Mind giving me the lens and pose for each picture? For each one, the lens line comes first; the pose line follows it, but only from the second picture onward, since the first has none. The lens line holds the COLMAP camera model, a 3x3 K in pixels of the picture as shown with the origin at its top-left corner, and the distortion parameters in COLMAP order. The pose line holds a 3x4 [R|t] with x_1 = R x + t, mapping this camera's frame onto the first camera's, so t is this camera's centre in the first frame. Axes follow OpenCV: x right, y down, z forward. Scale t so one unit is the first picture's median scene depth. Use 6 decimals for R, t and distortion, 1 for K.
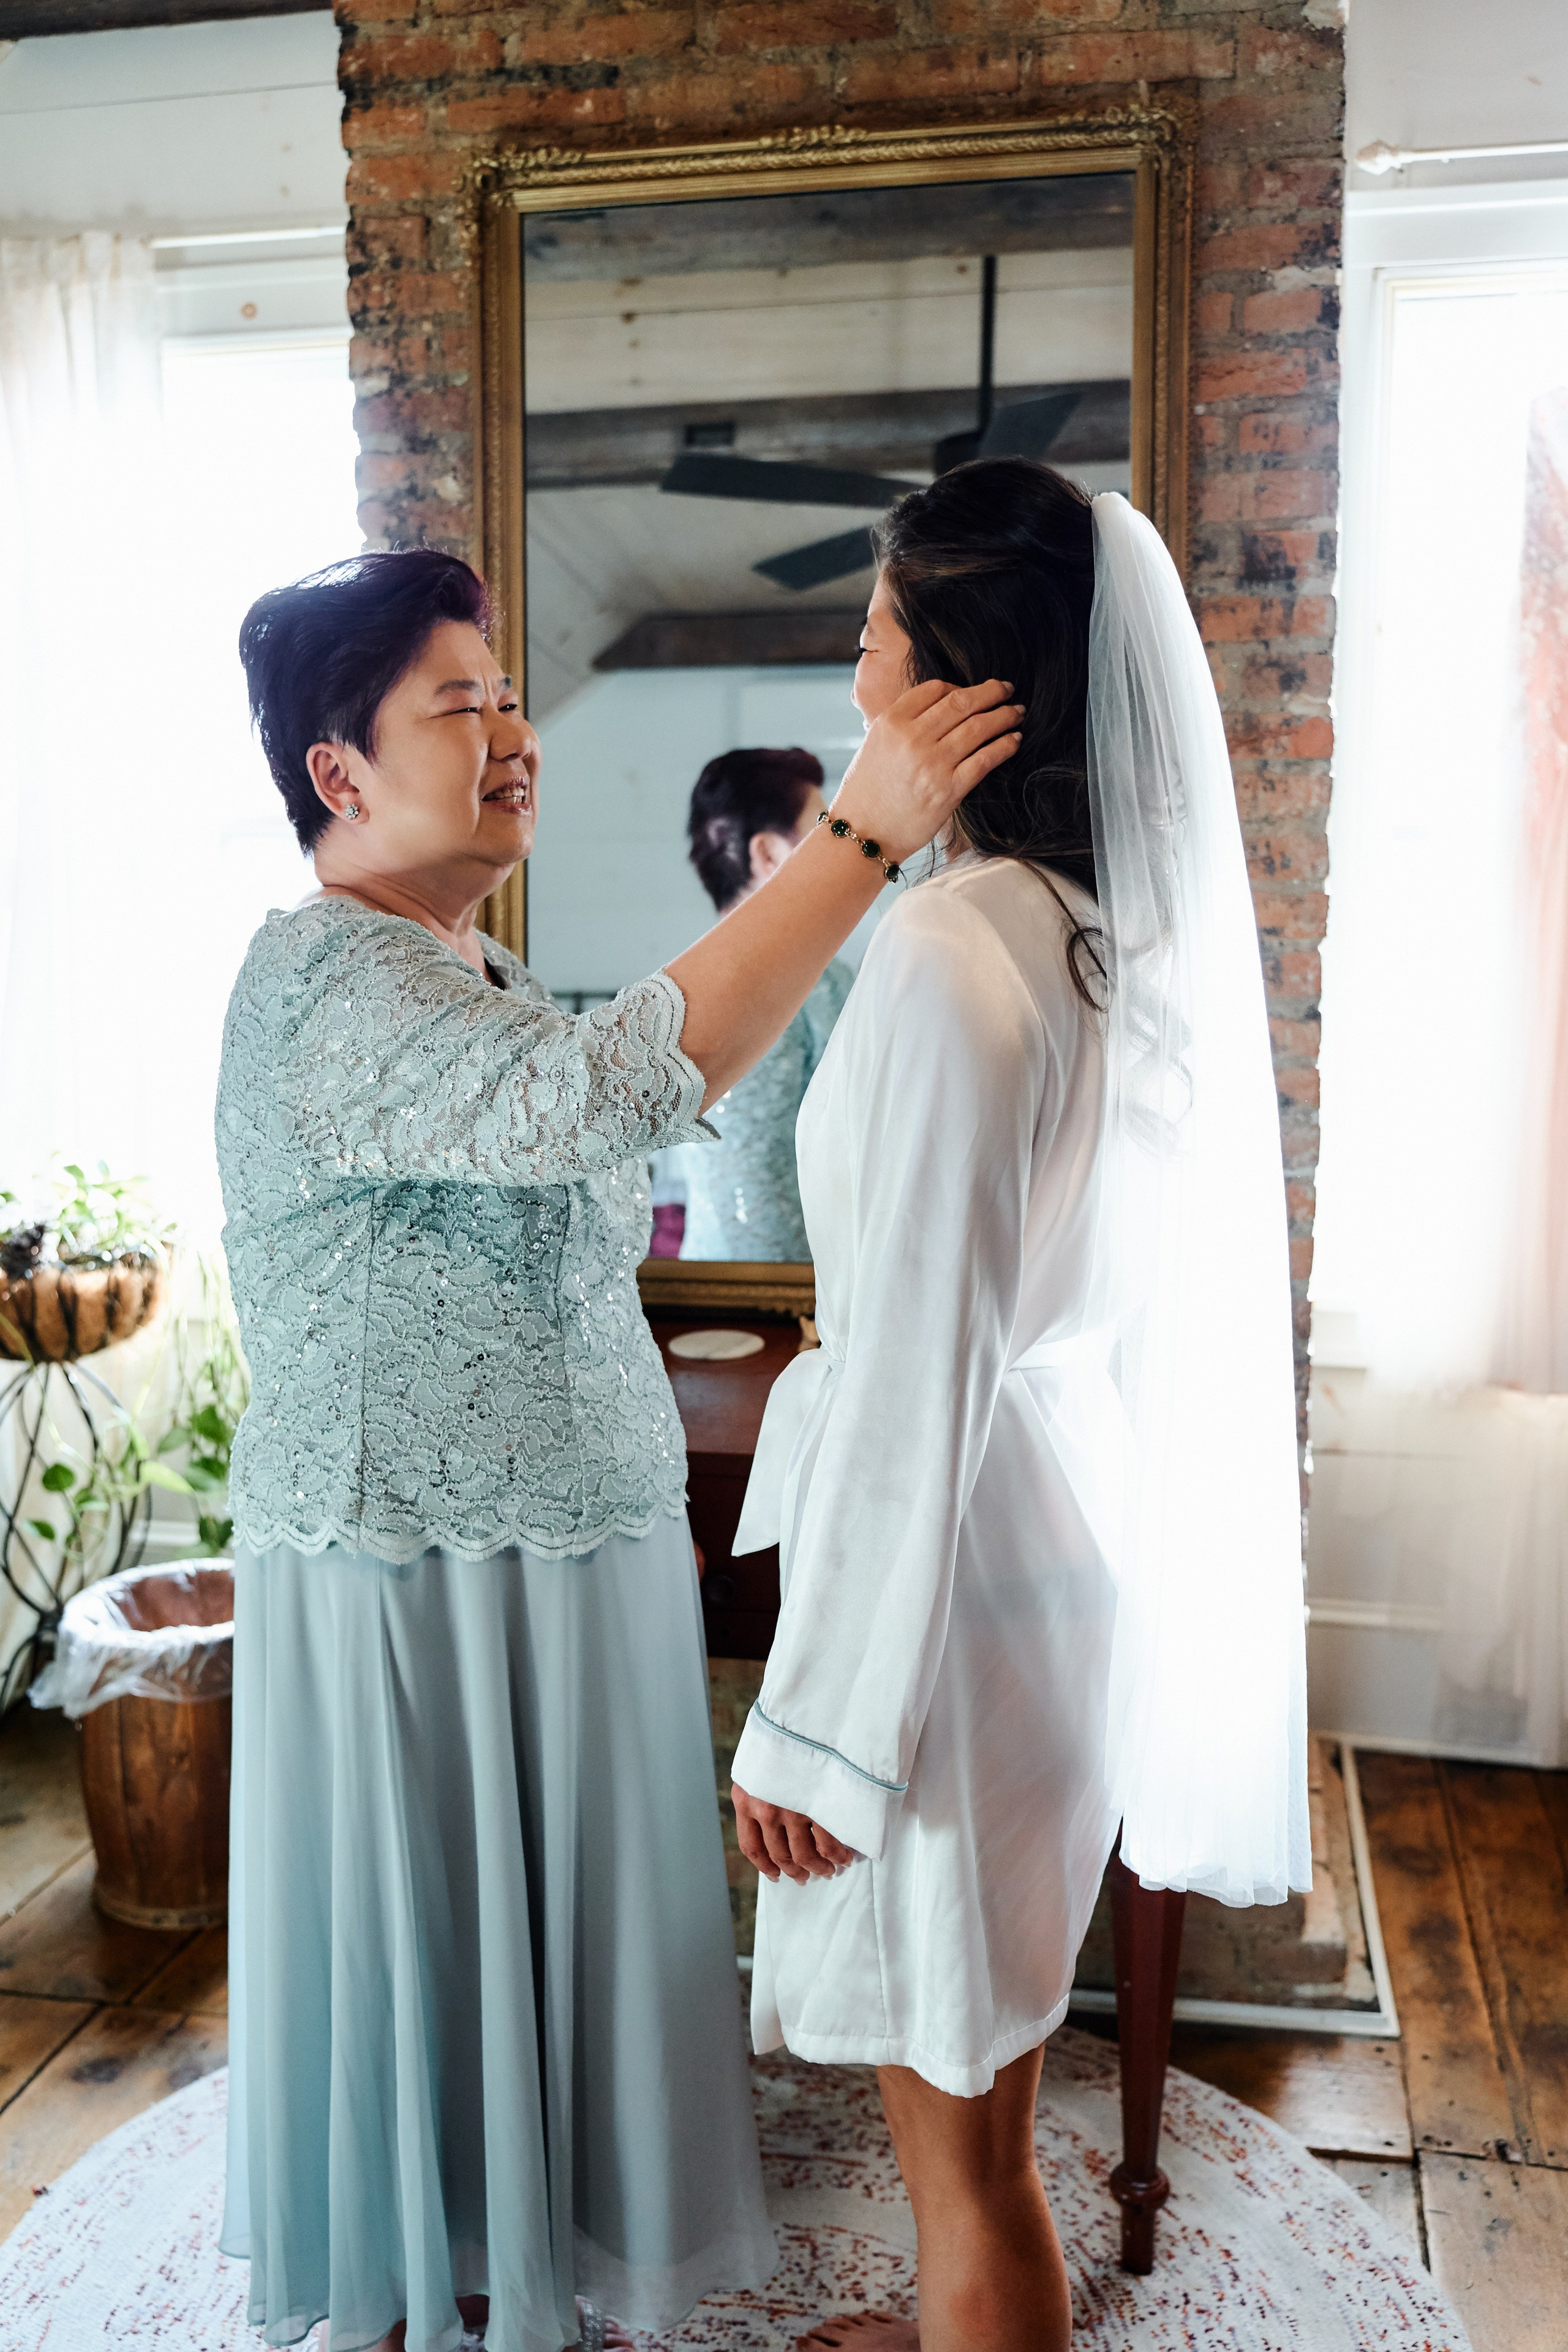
lens RADIAL K [[2147.5, 0, 784.8], [0, 2147.5, 1154.4], [0, 0, 1]] dist [-0.060802, 0.090903]
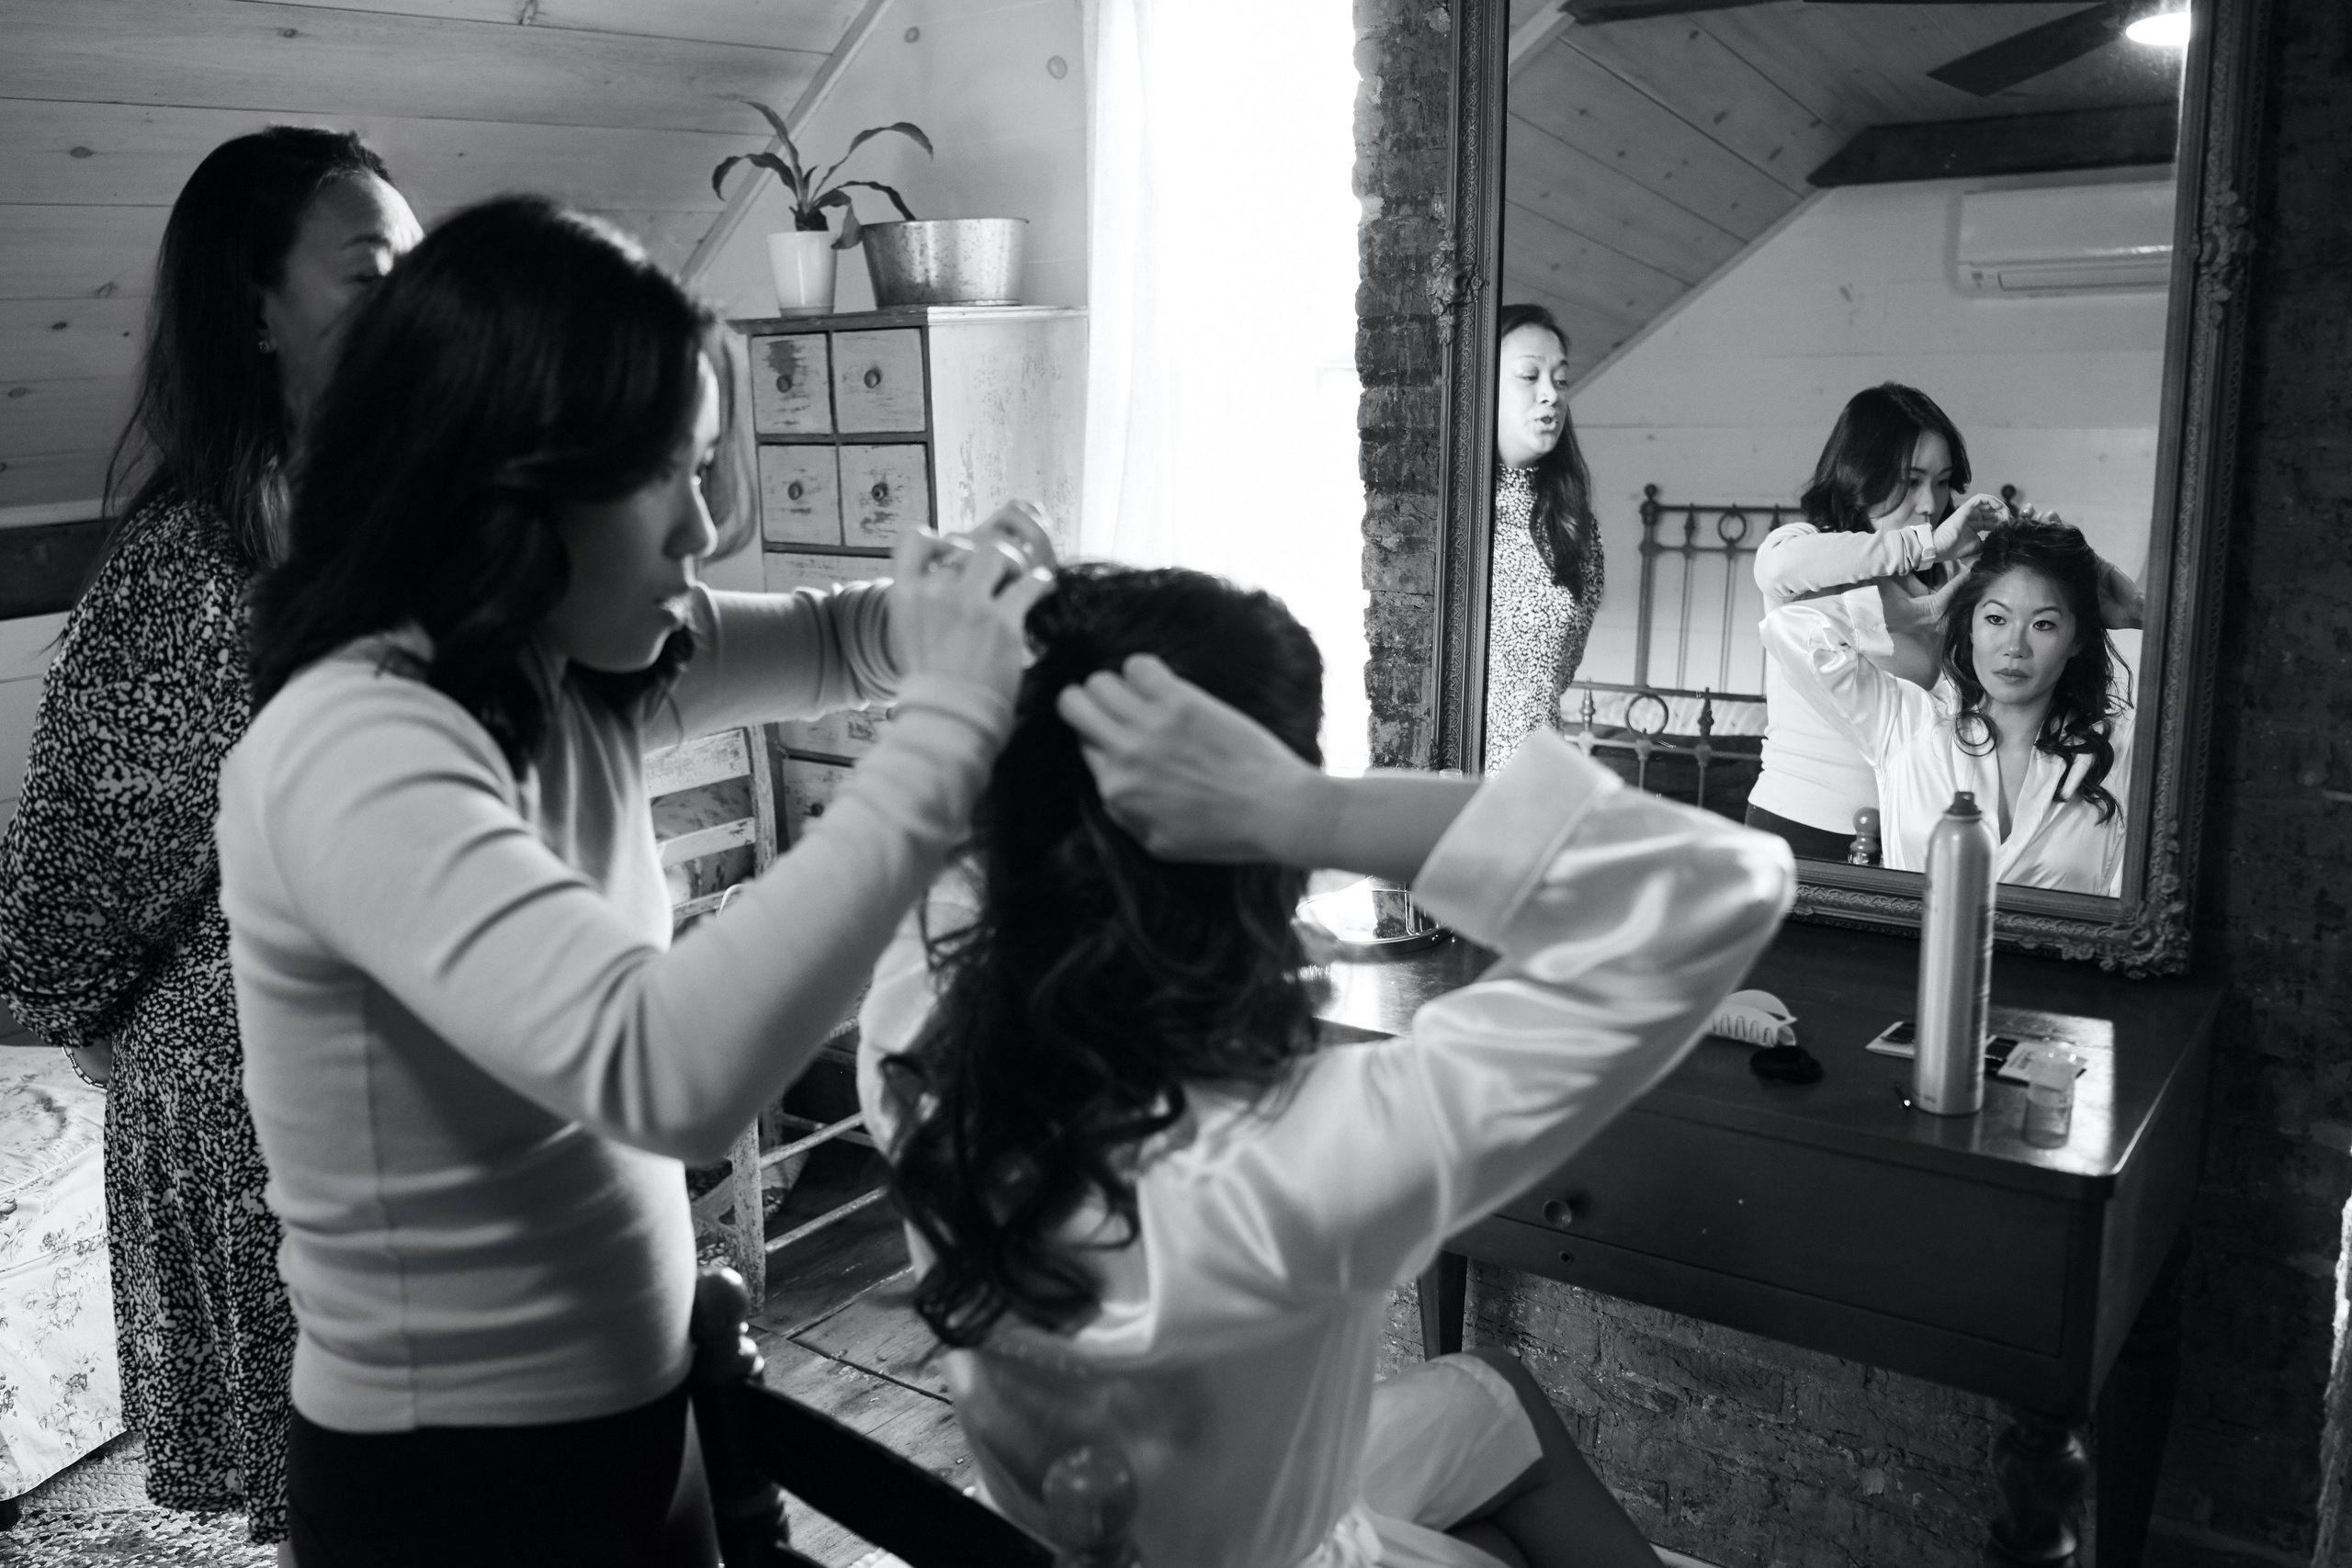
lens RADIAL K [[1962.3, 0, 1176.0], [0, 1962.3, 784.0], [0, 0, 1]] dist [-0.107617, 0.069179]
pose [[0.900415, 0.076260, -0.428297, 0.142530], [-0.043659, 0.995386, 0.085449, -0.040109], [0.432837, -0.058240, 0.899589, 0.152371]]
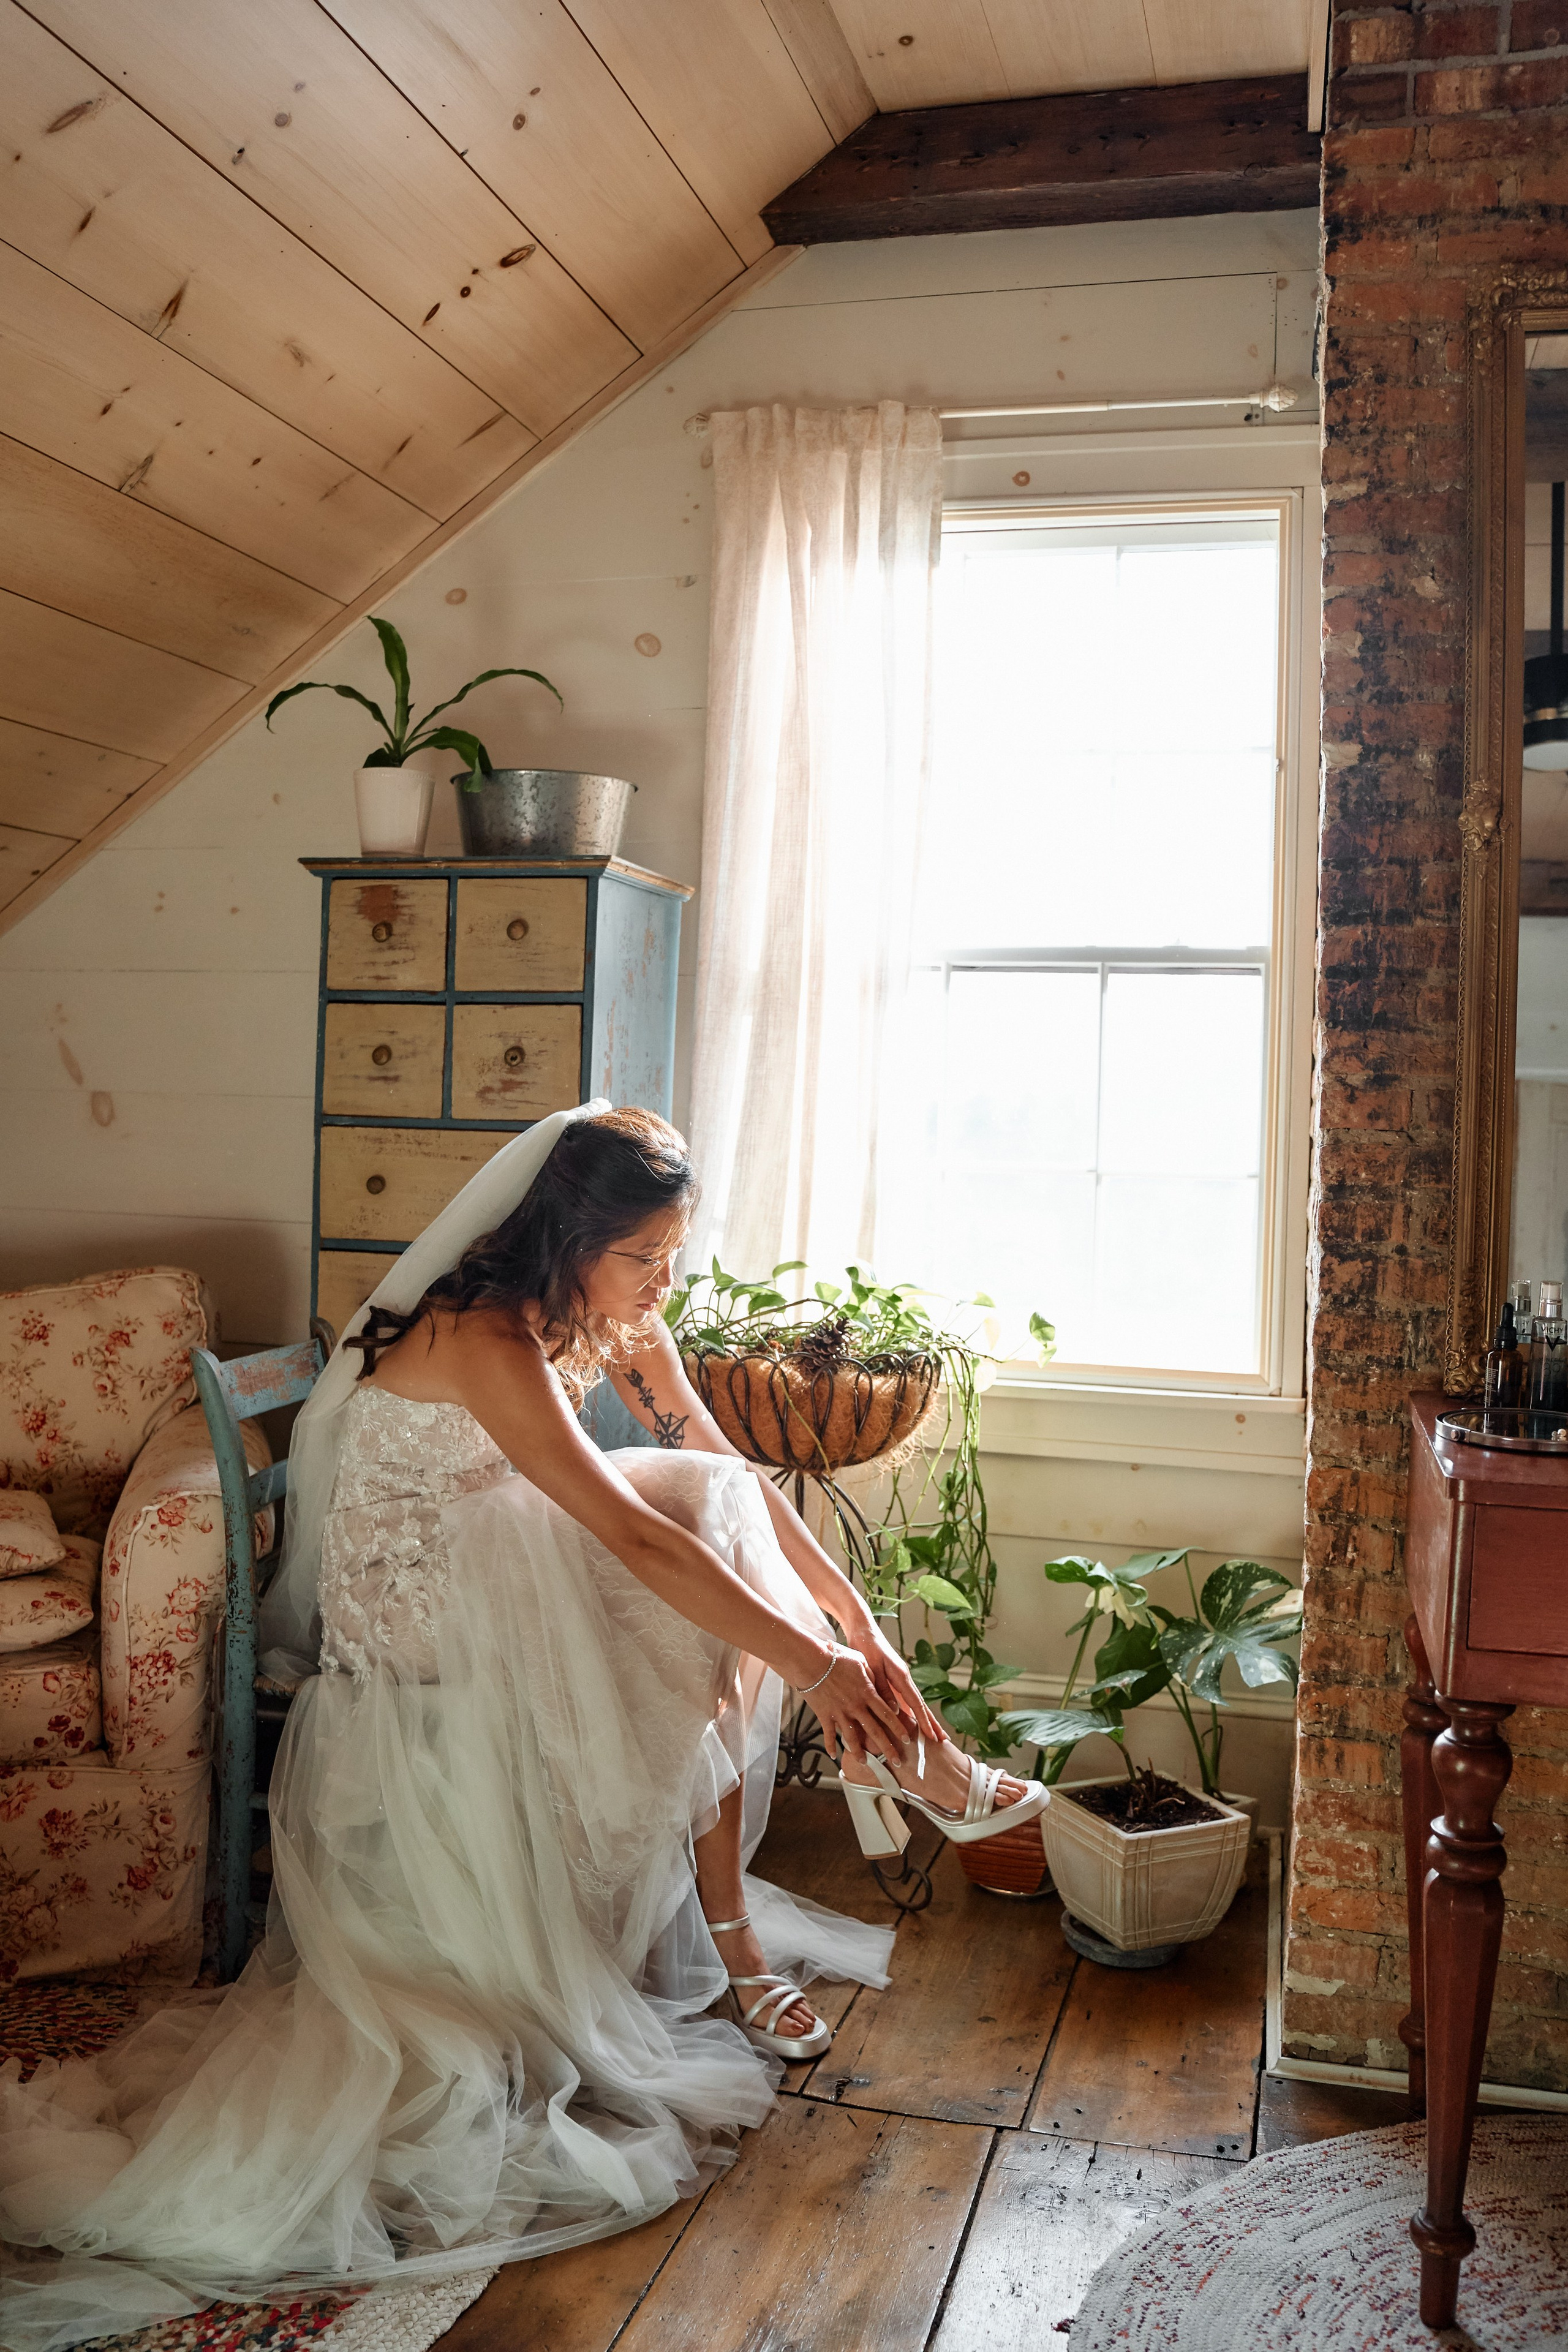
lens RADIAL K [[1962.5, 0, 781.2], [0, 1962.5, 1167.5], [0, 0, 1]] dist [-0.107617, 0.069179]
pose [[0.998081, 0.040379, -0.046942, -0.436271], [-0.045971, 0.991105, -0.124892, 0.098805], [0.041481, 0.126811, 0.991059, 0.113602]]
